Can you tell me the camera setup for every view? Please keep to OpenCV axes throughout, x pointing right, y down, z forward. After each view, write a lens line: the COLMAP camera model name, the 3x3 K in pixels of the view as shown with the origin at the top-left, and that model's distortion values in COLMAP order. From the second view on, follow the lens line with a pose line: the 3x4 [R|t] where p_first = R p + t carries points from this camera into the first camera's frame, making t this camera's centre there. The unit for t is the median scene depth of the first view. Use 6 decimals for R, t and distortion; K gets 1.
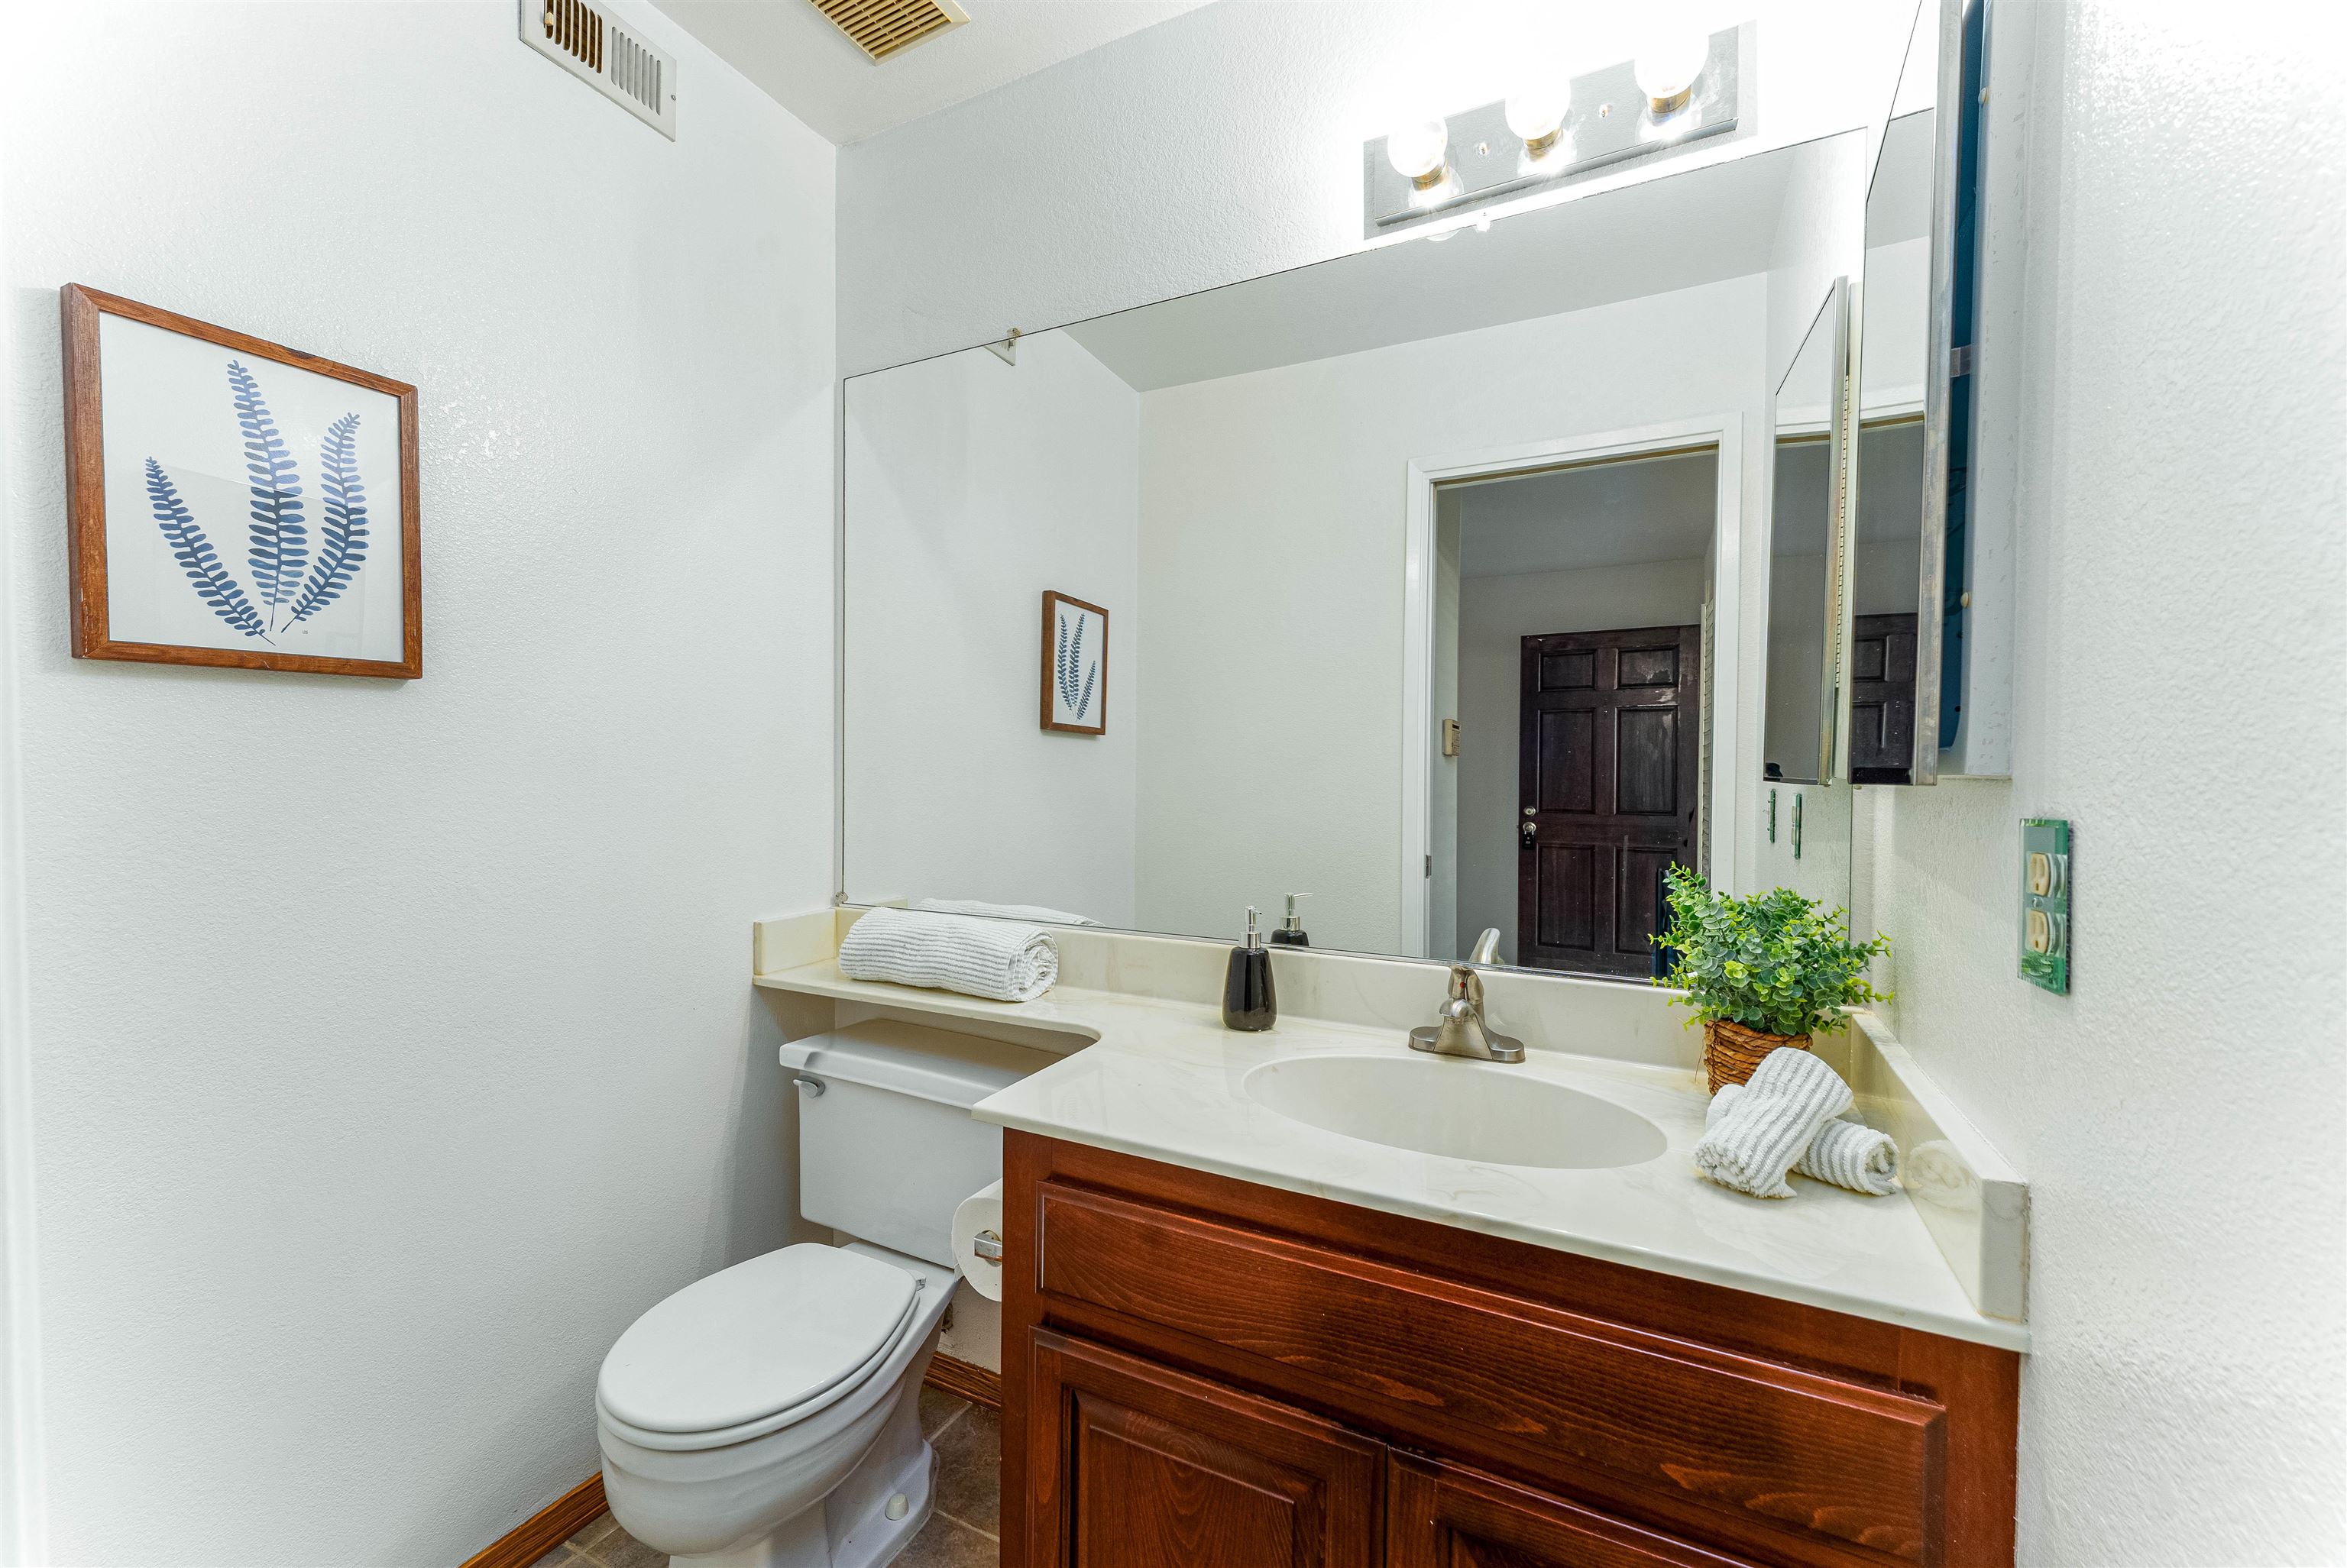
lens RADIAL K [[932.2, 0, 1177.5], [0, 932.2, 782.9], [0, 0, 1]] dist [0.001070, 0.000689]
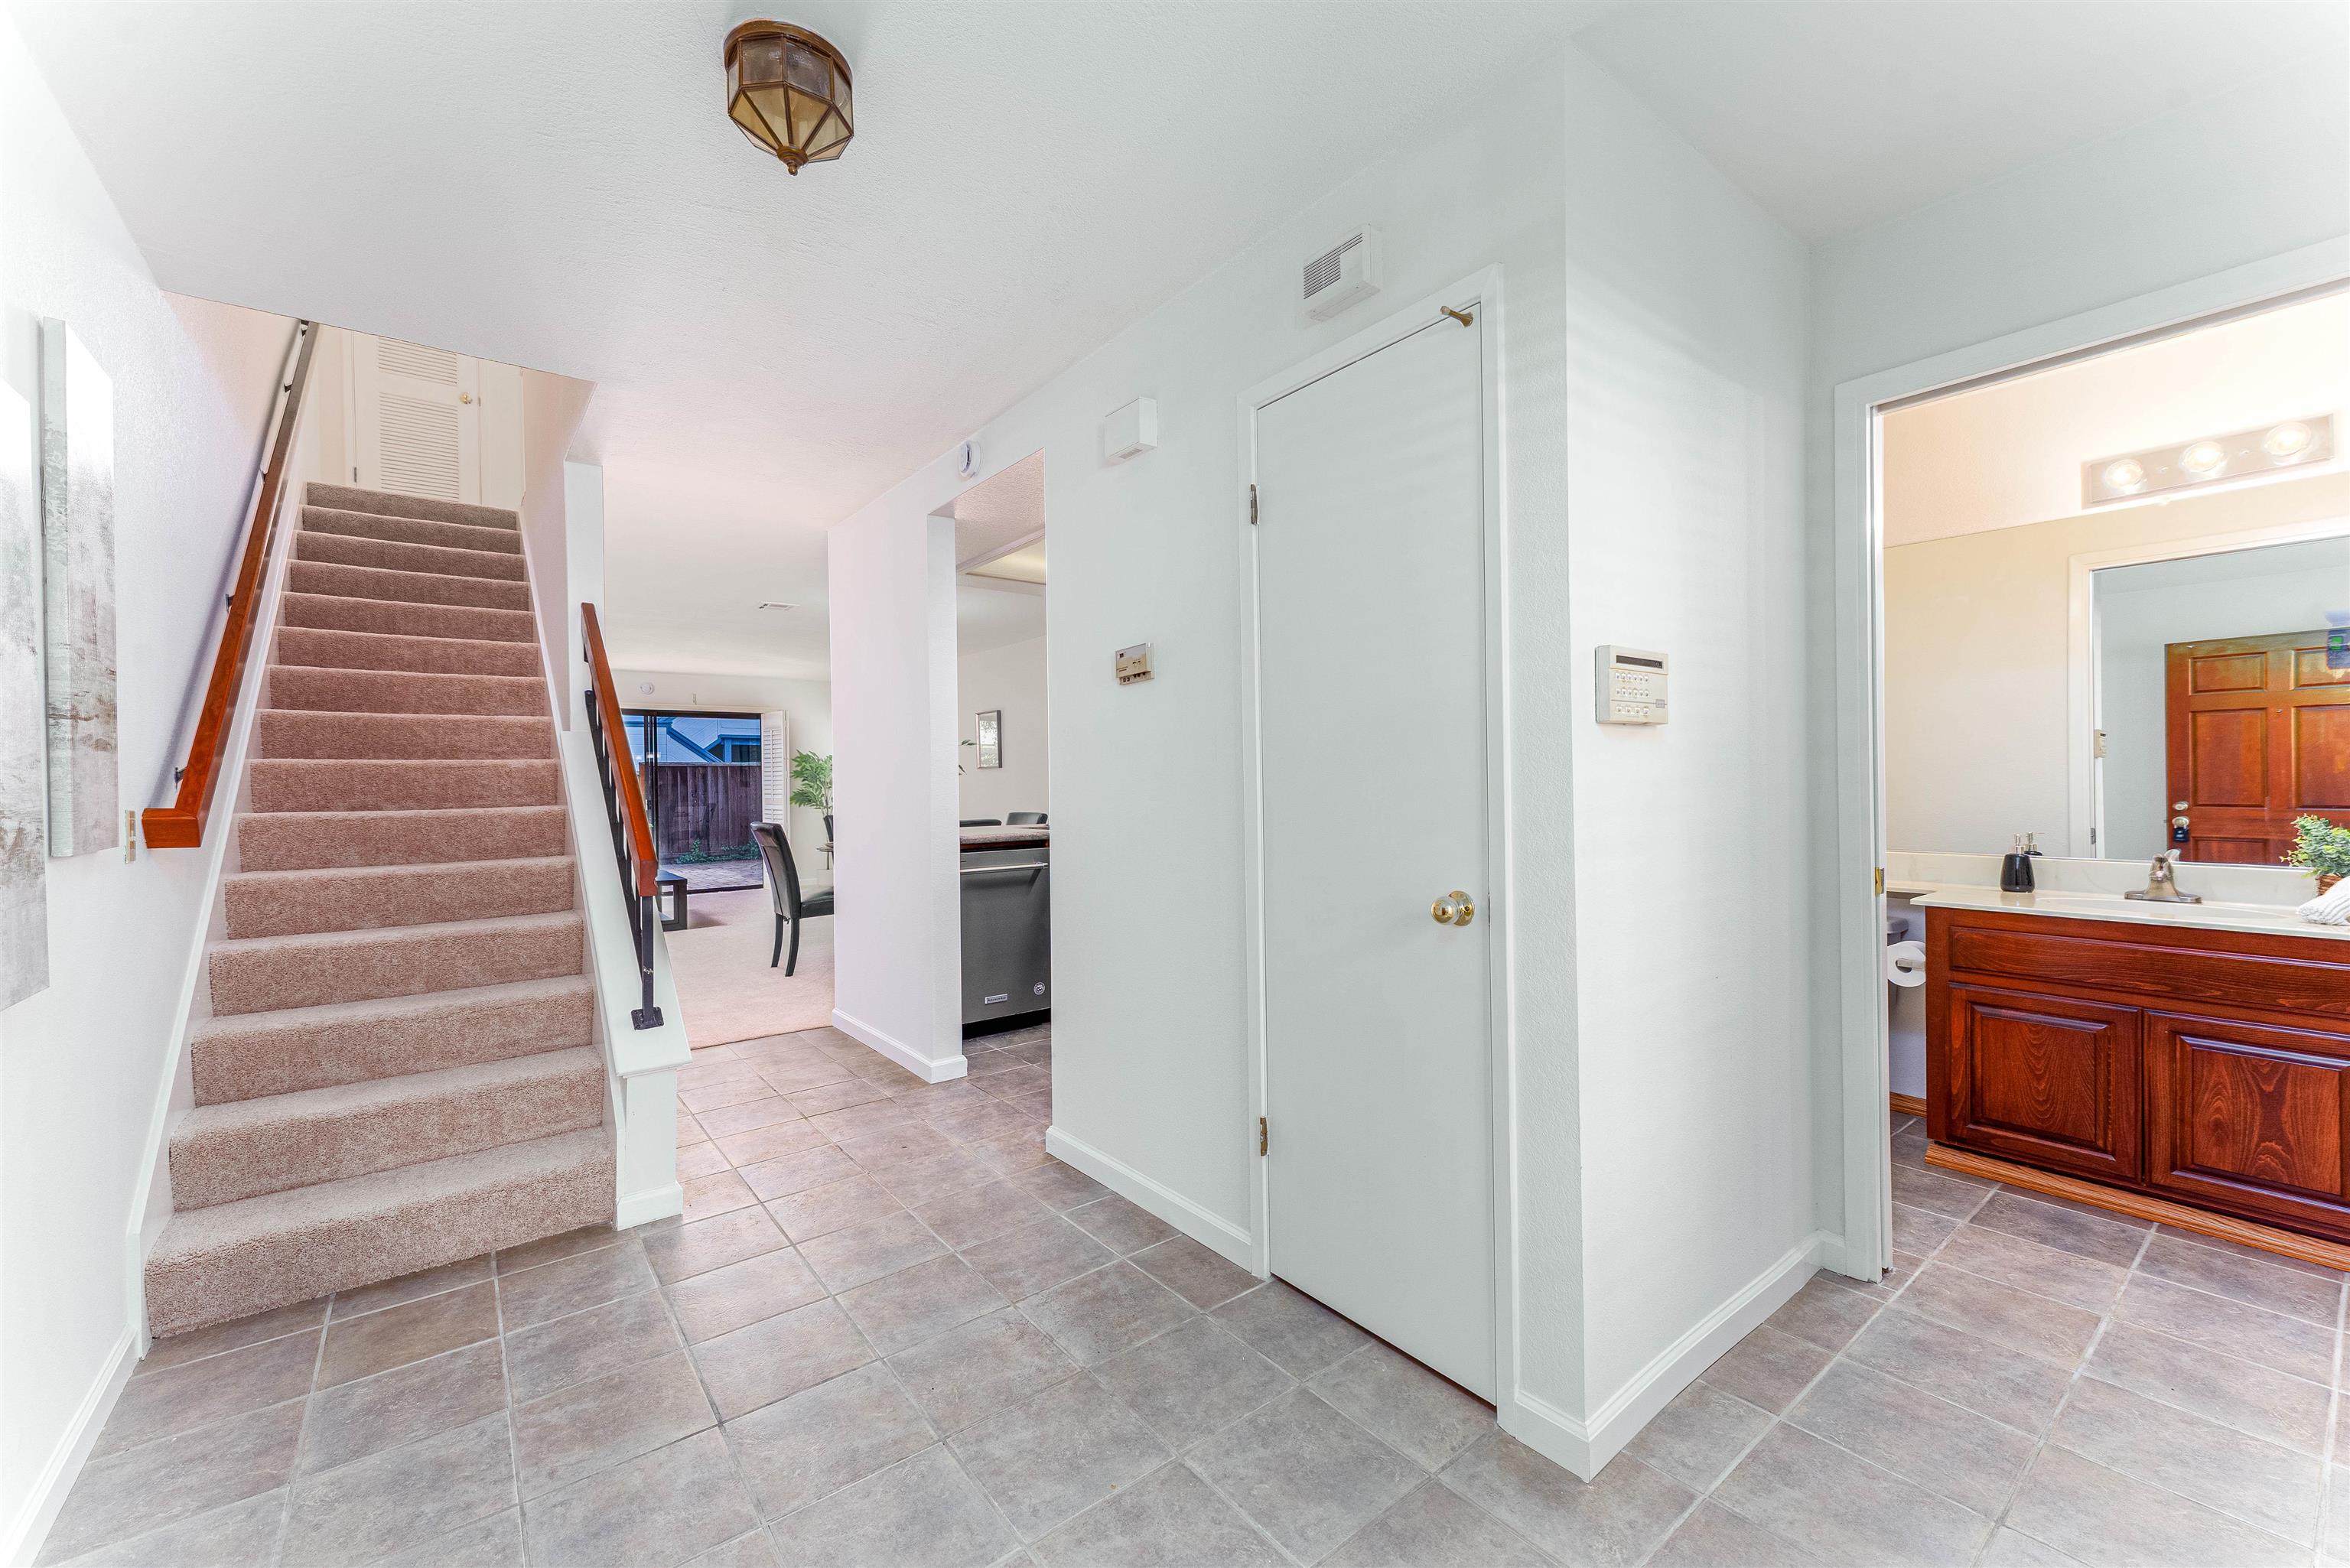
lens RADIAL K [[933.5, 0, 1161.6], [0, 933.5, 788.7], [0, 0, 1]] dist [0.001070, 0.000689]
pose [[0.897441, -0.016914, -0.440811, -0.209704], [0.012967, 0.999844, -0.011965, 0.008400], [0.440945, 0.005022, 0.897520, -0.507346]]
